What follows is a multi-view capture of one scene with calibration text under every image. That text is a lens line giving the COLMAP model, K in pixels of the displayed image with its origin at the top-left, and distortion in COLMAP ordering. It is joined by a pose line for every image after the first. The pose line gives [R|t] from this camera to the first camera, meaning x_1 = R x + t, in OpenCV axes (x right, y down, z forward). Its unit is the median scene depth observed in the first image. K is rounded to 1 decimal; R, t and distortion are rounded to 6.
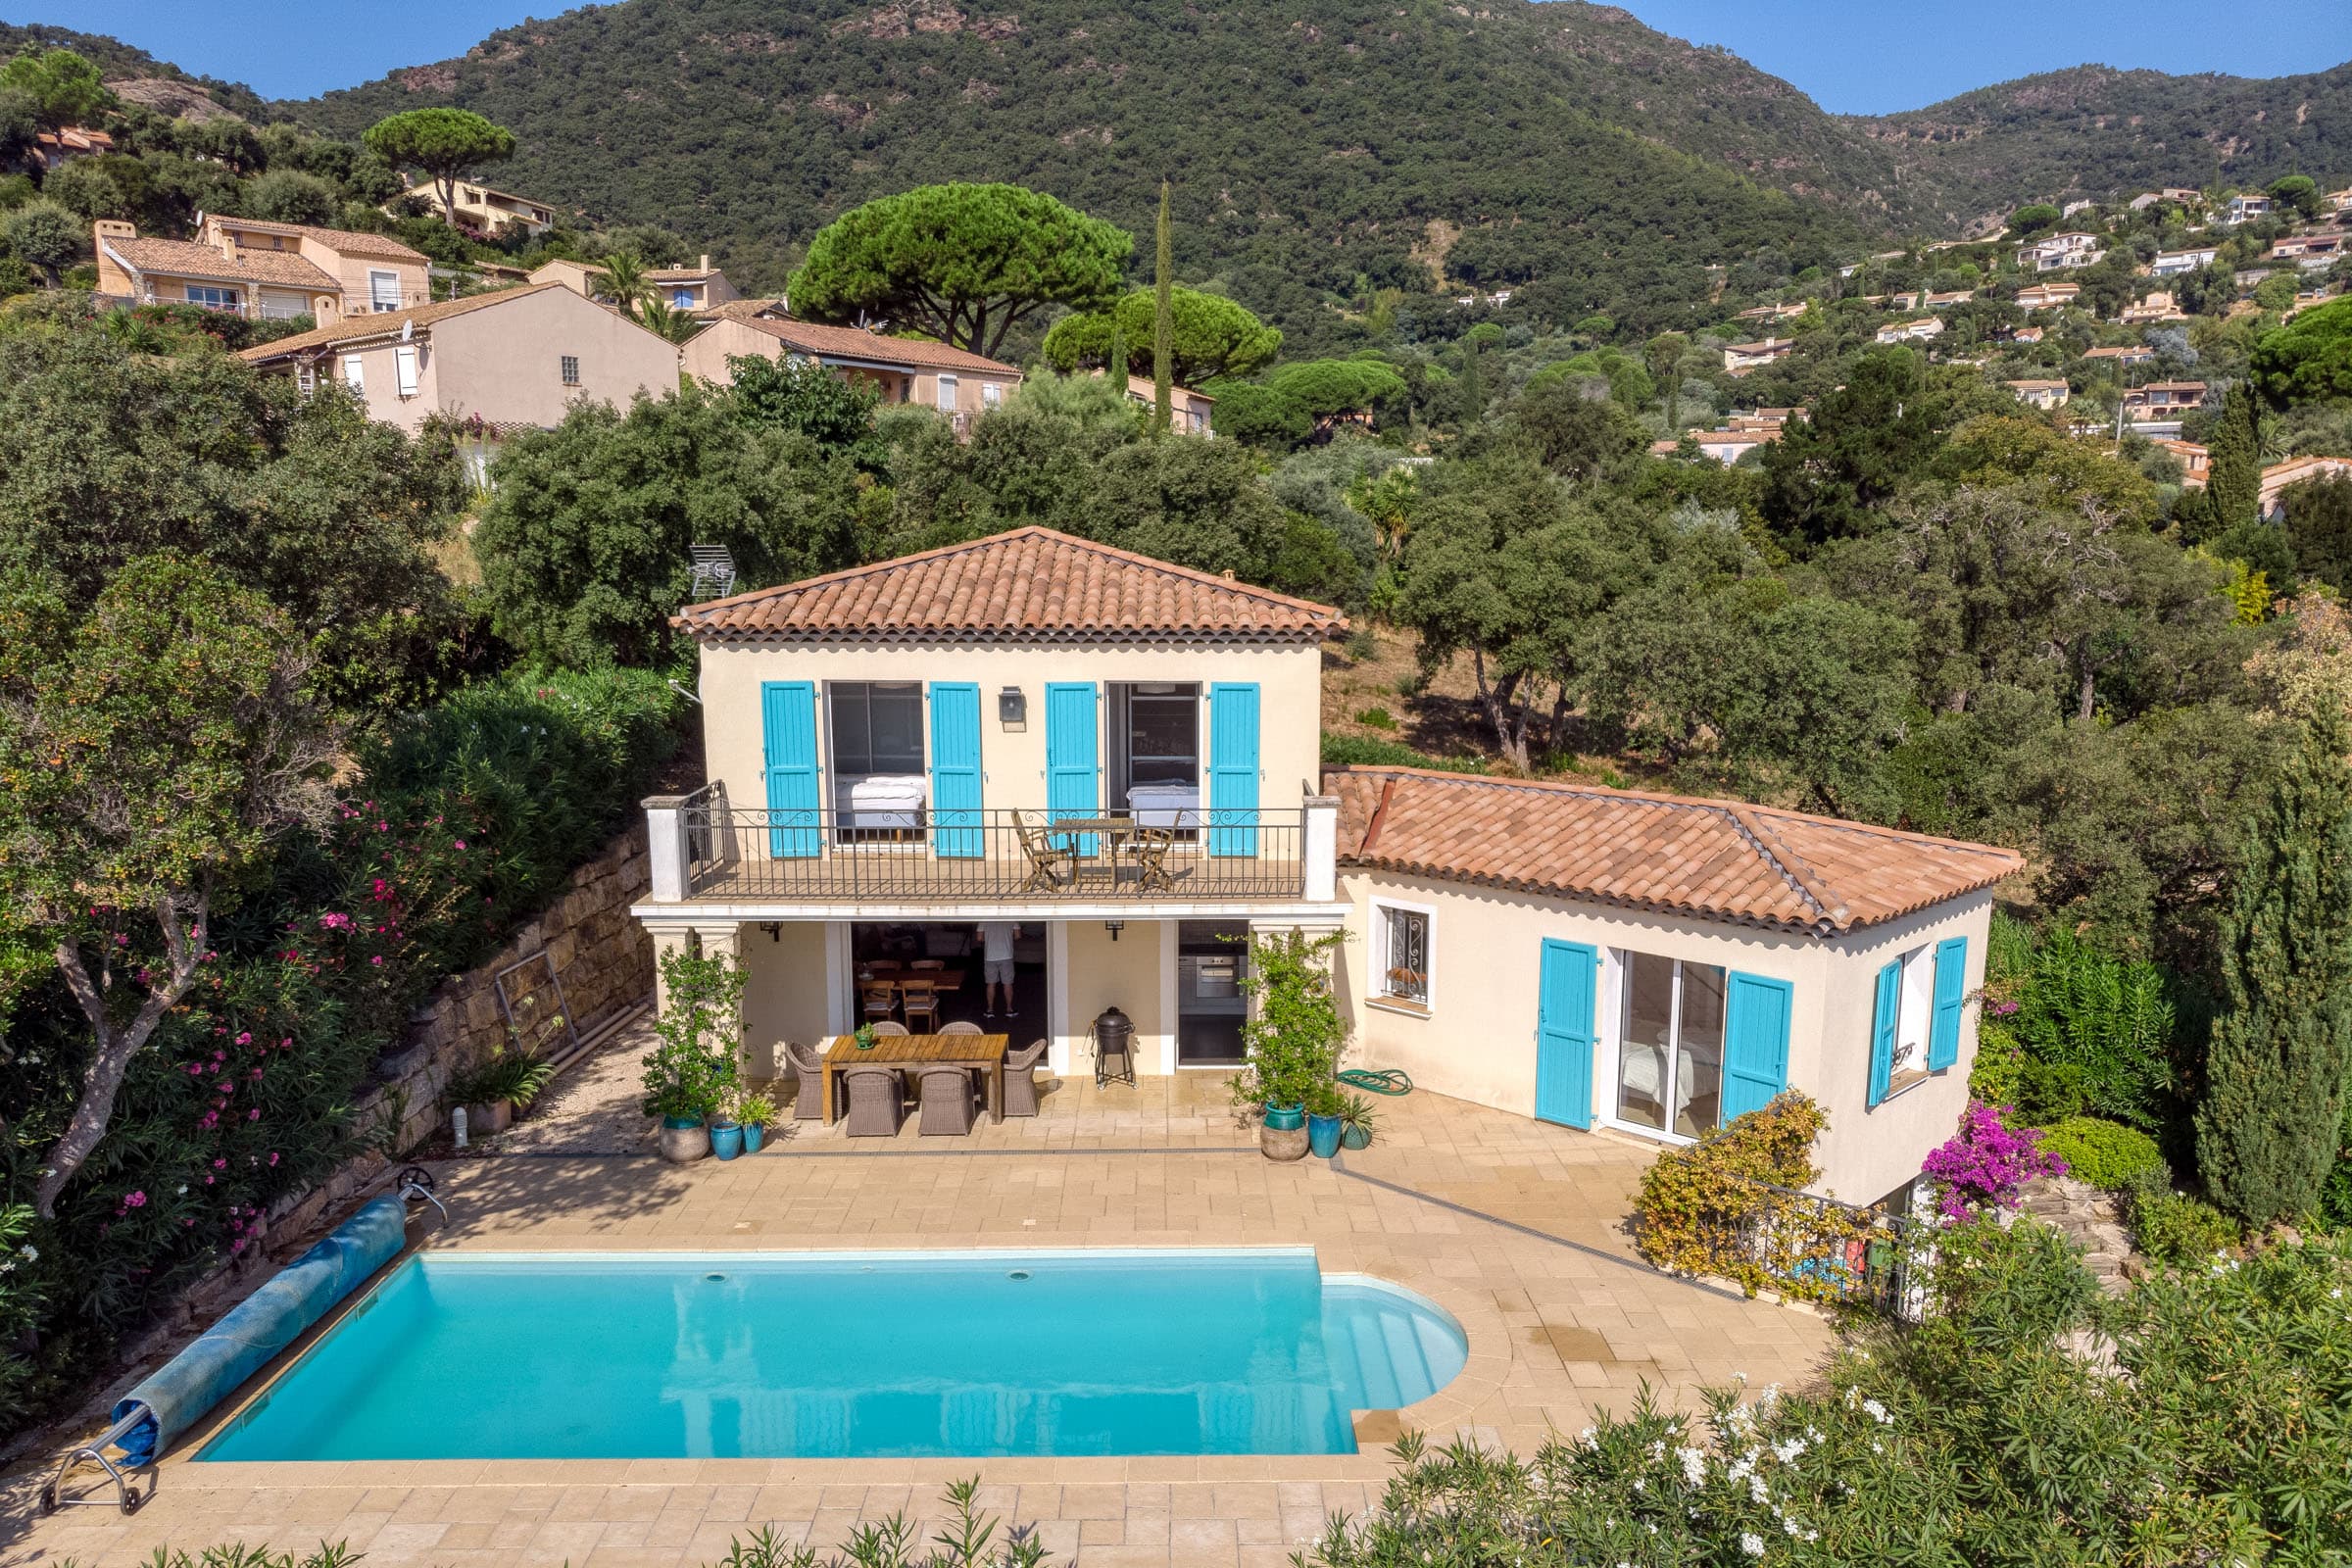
lens RADIAL K [[1755.8, 0, 1166.7], [0, 1755.8, 895.1], [0, 0, 1]] dist [-0.003690, 0.001827]
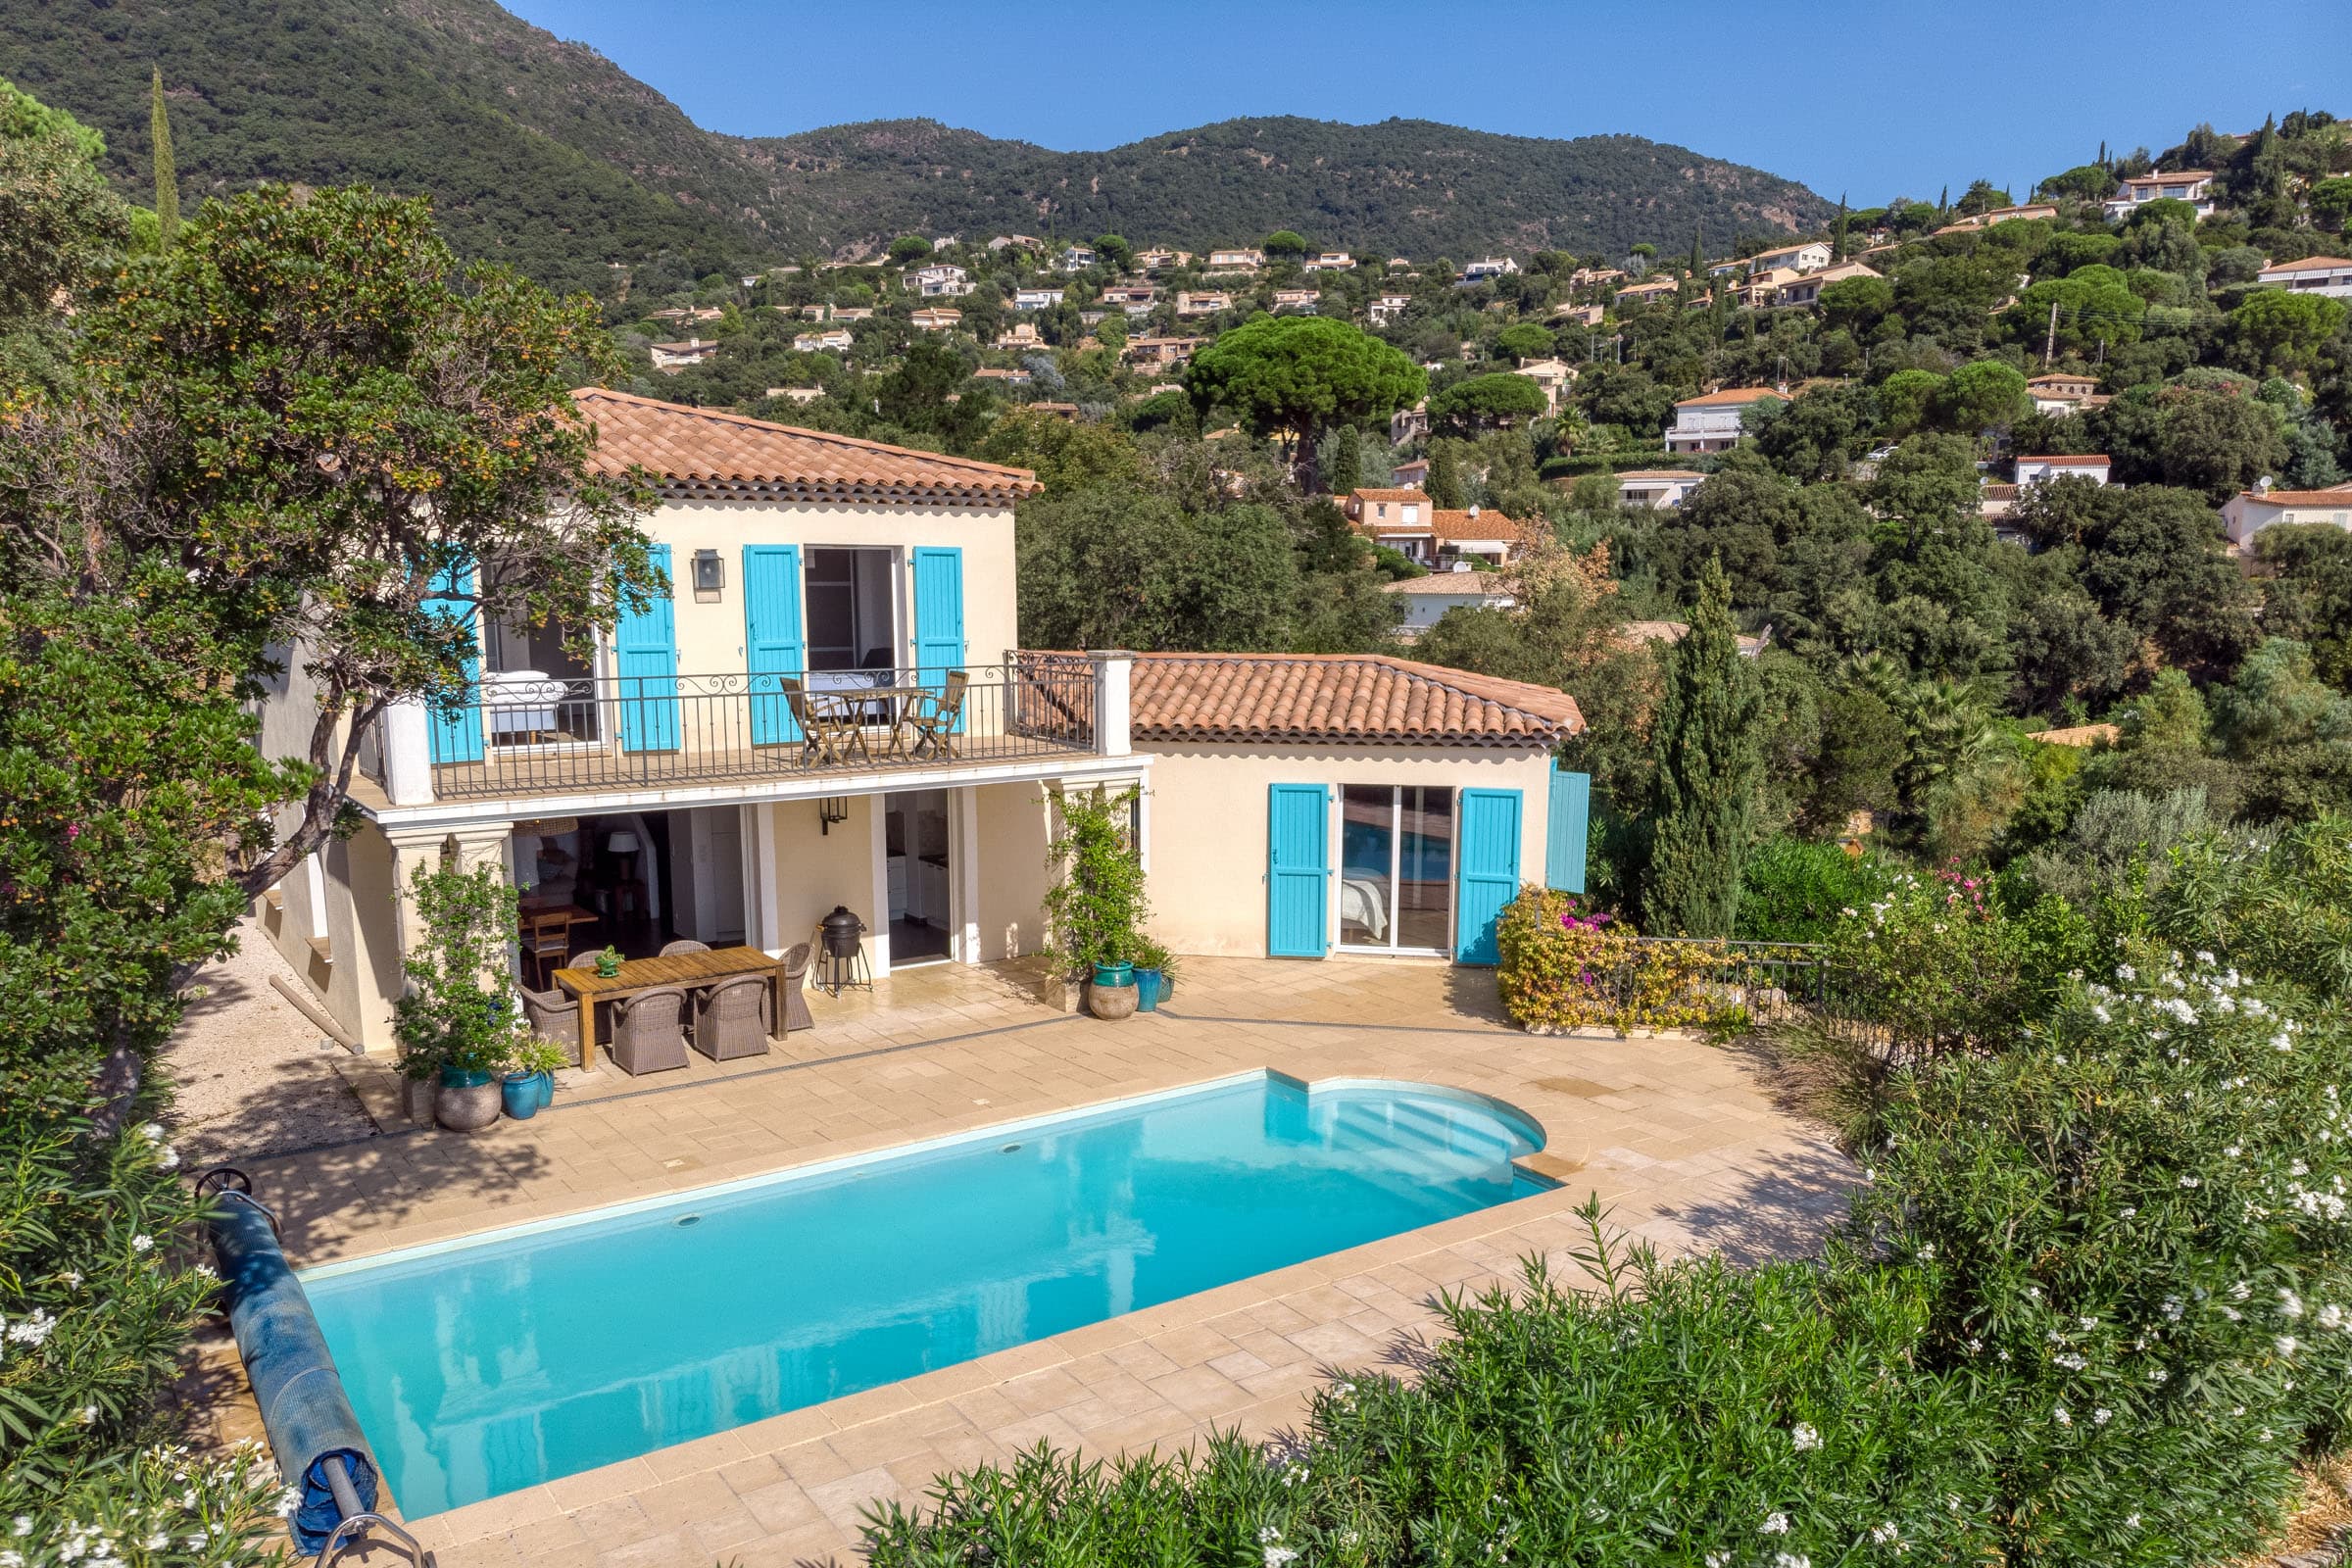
lens RADIAL K [[1755.8, 0, 1194.7], [0, 1755.8, 898.5], [0, 0, 1]] dist [-0.003690, 0.001827]
pose [[0.817871, -0.104646, 0.565805, -0.404624], [0.105684, 0.993915, 0.031058, 0.052641], [-0.565612, 0.034395, 0.823954, 0.146334]]
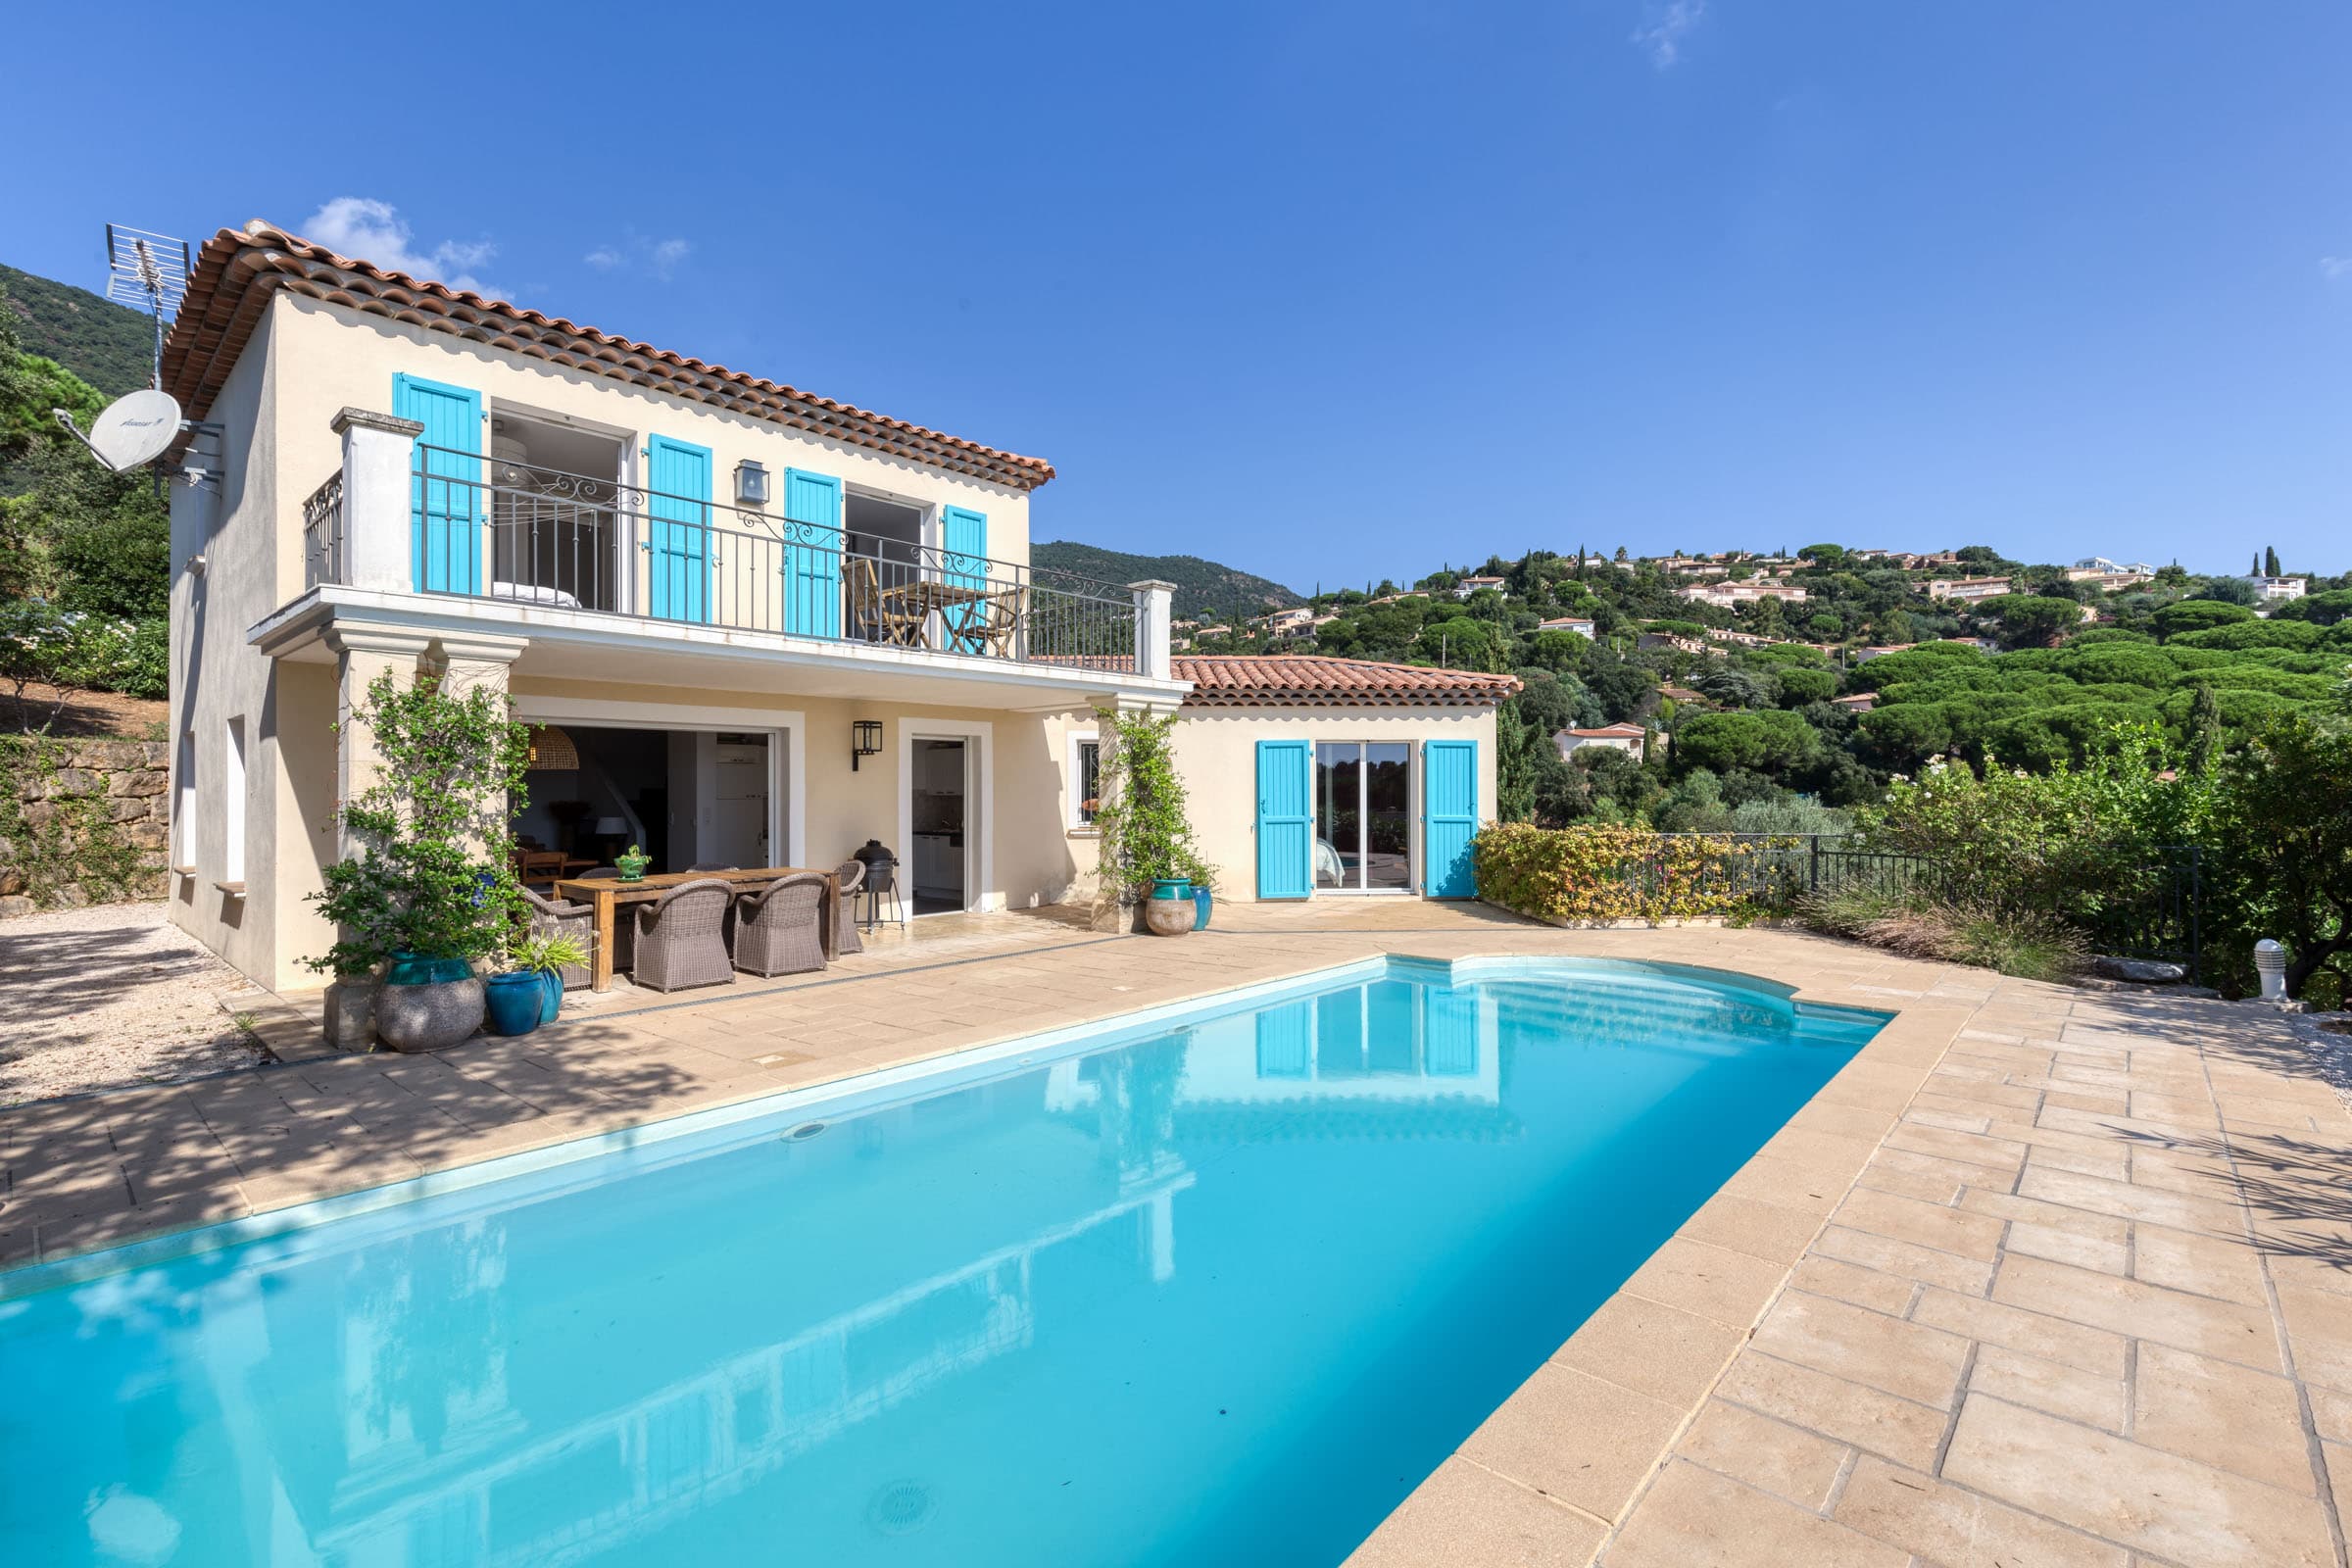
lens RADIAL K [[1061.0, 0, 1182.3], [0, 1061.0, 789.8], [0, 0, 1]] dist [0.000821, 0.000094]
pose [[0.668908, 0.002274, 0.743342, -0.332797], [0.145292, 0.980308, -0.133742, 0.136706], [-0.729008, 0.197463, 0.655405, 0.539771]]
